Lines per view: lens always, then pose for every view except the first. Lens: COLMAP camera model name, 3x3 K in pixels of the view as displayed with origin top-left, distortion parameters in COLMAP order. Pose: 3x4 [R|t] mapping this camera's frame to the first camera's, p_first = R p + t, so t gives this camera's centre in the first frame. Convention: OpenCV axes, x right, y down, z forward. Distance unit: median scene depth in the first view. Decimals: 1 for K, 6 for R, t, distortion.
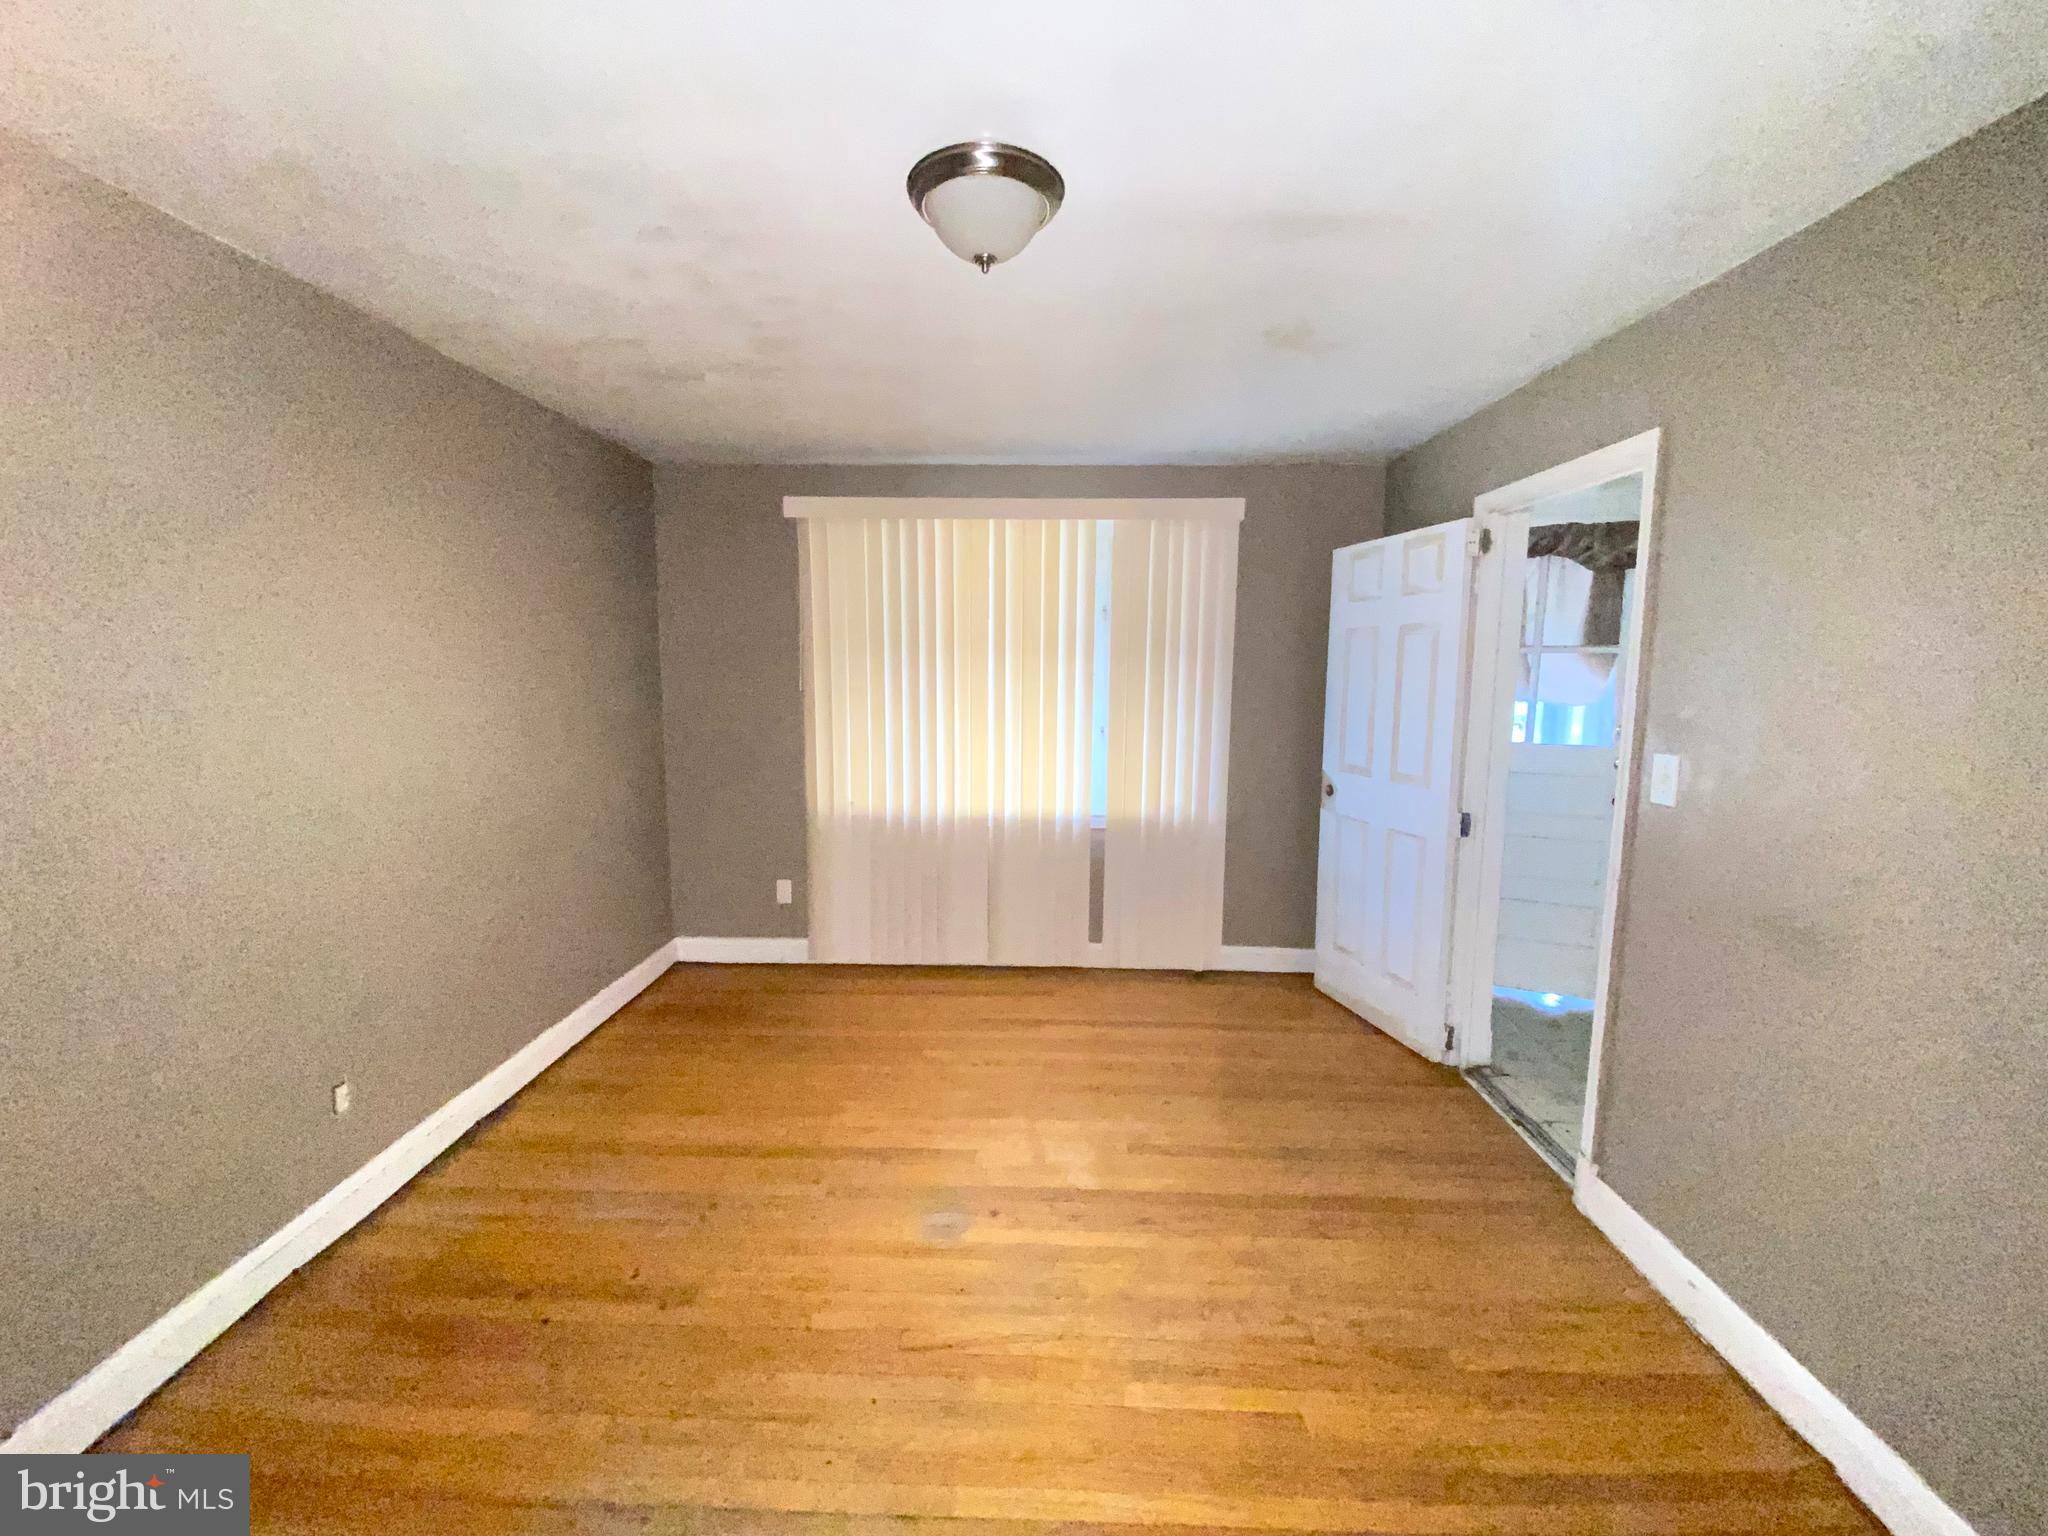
lens RADIAL K [[840.7, 0, 1024.0], [0, 840.7, 768.0], [0, 0, 1]] dist [0.030845, -0.023824]
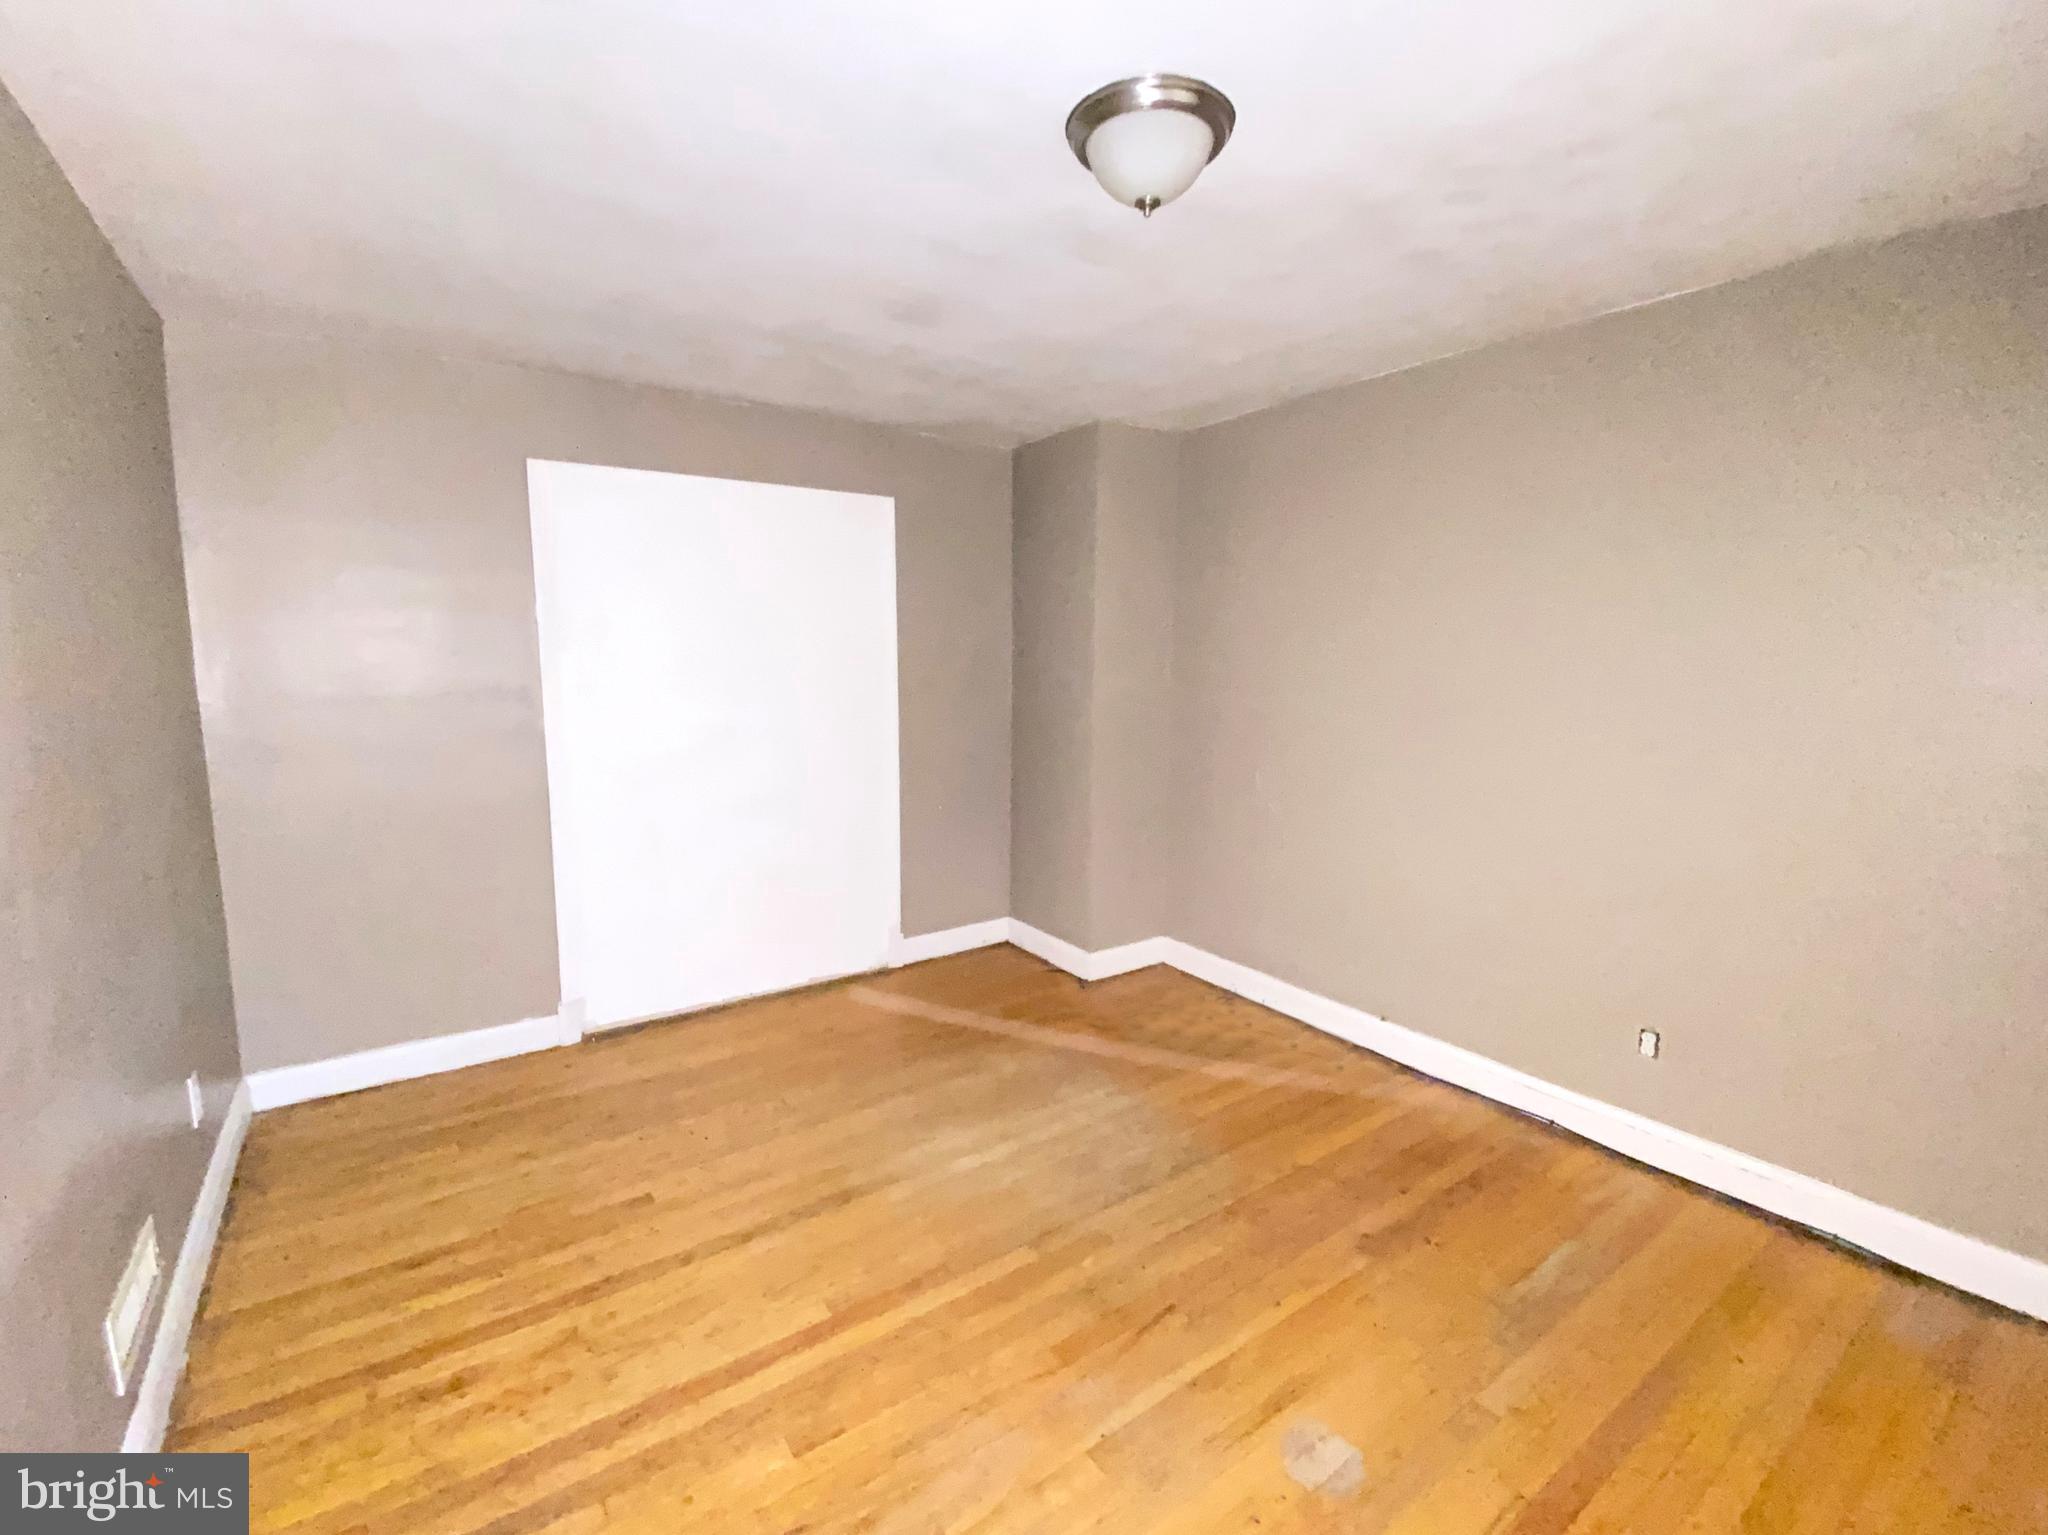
lens RADIAL K [[840.7, 0, 1024.0], [0, 840.7, 767.5], [0, 0, 1]] dist [0.030845, -0.023824]
pose [[-0.783980, 0.064204, -0.617458, 0.558490], [-0.102632, 0.967545, 0.230918, -0.152583], [0.612244, 0.244406, -0.751946, 1.421713]]
